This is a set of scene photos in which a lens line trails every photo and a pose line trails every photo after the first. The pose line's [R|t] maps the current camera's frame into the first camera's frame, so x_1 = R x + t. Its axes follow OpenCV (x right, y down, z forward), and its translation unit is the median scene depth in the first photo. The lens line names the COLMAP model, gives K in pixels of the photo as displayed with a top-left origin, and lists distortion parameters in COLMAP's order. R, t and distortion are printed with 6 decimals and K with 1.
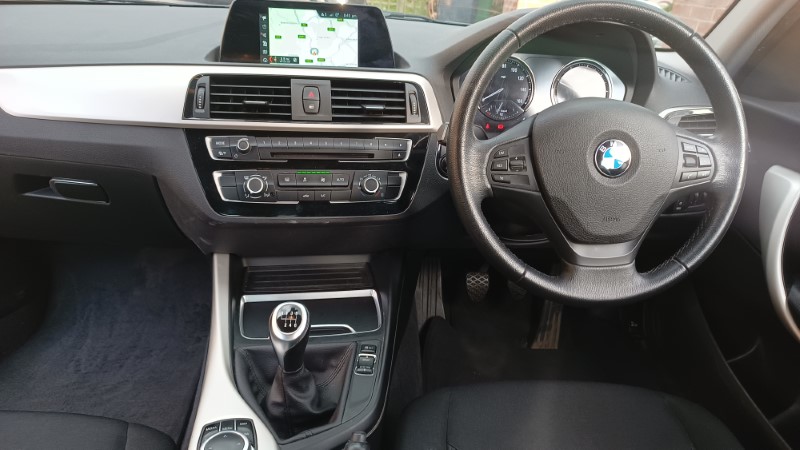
lens RADIAL K [[569.1, 0, 400.0], [0, 569.1, 225.0], [0, 0, 1]] dist [0.017930, -0.000360]
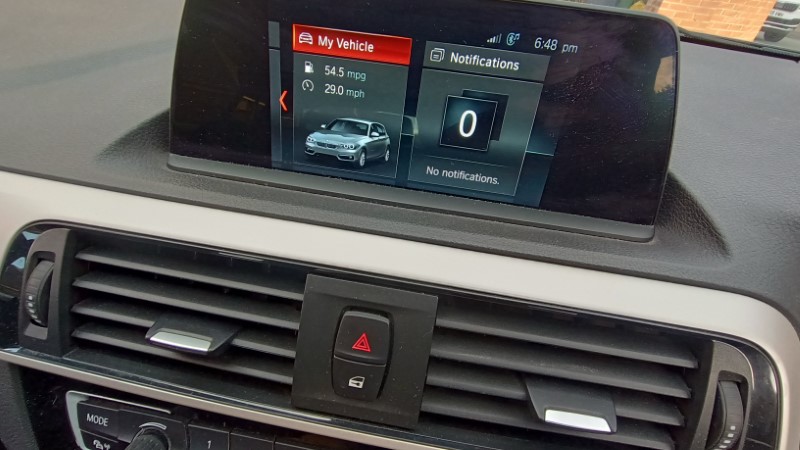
lens RADIAL K [[352.8, 0, 400.0], [0, 352.8, 225.0], [0, 0, 1]] dist [0.003161, 0.000240]
pose [[0.944944, 0.216685, -0.245211, -0.104558], [-0.156794, 0.957542, 0.241926, -0.326354], [0.287222, -0.190159, 0.938799, 0.831682]]
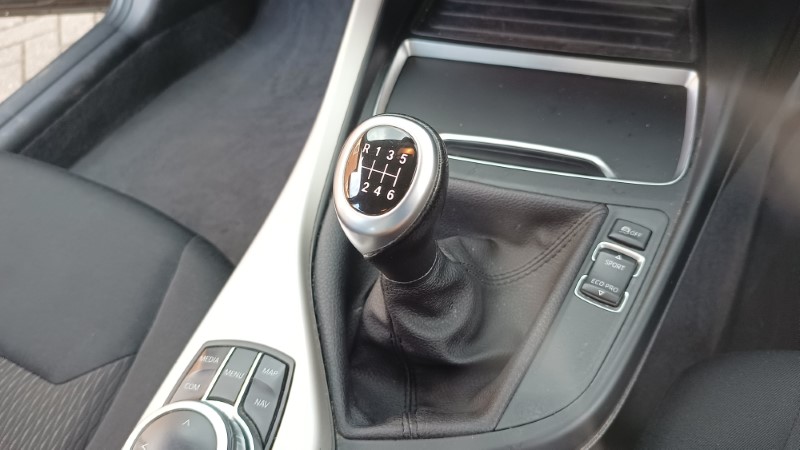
lens RADIAL K [[594.9, 0, 403.0], [0, 594.9, 242.2], [0, 0, 1]] dist [-0.005779, 0.002319]
pose [[0.869108, 0.290347, -0.400436, -0.023450], [-0.059062, 0.864707, 0.498792, 0.019850], [0.491083, -0.409854, 0.768673, 0.567654]]
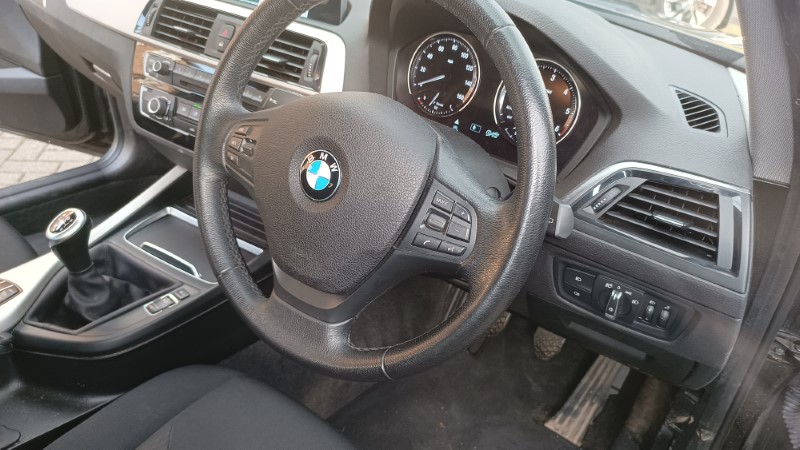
lens RADIAL K [[582.0, 0, 400.0], [0, 582.0, 225.0], [0, 0, 1]] dist [0.006033, -0.000609]
pose [[0.765075, 0.358920, -0.534637, 0.705109], [-0.332234, 0.931235, 0.149736, -0.164370], [0.551616, 0.063065, 0.831711, 0.347164]]
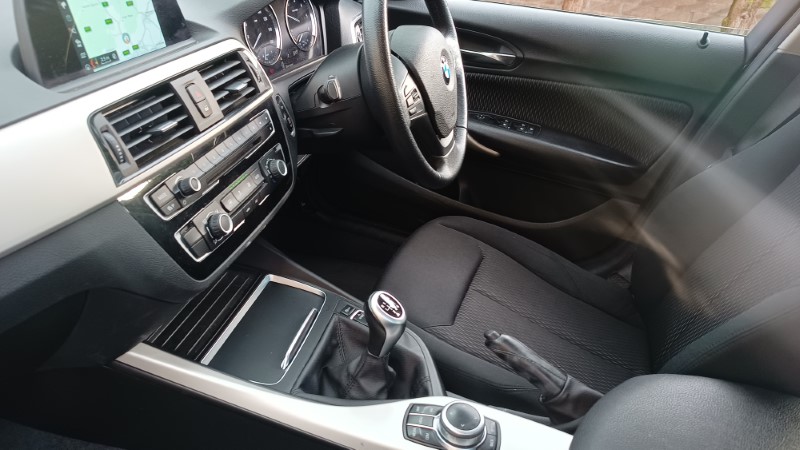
lens RADIAL K [[584.0, 0, 400.0], [0, 584.0, 225.0], [0, 0, 1]] dist [0.006506, -0.003894]
pose [[0.387053, -0.473436, 0.791232, -0.762757], [0.304971, 0.875551, 0.374704, -0.282542], [-0.870163, 0.096272, 0.483269, 0.369758]]
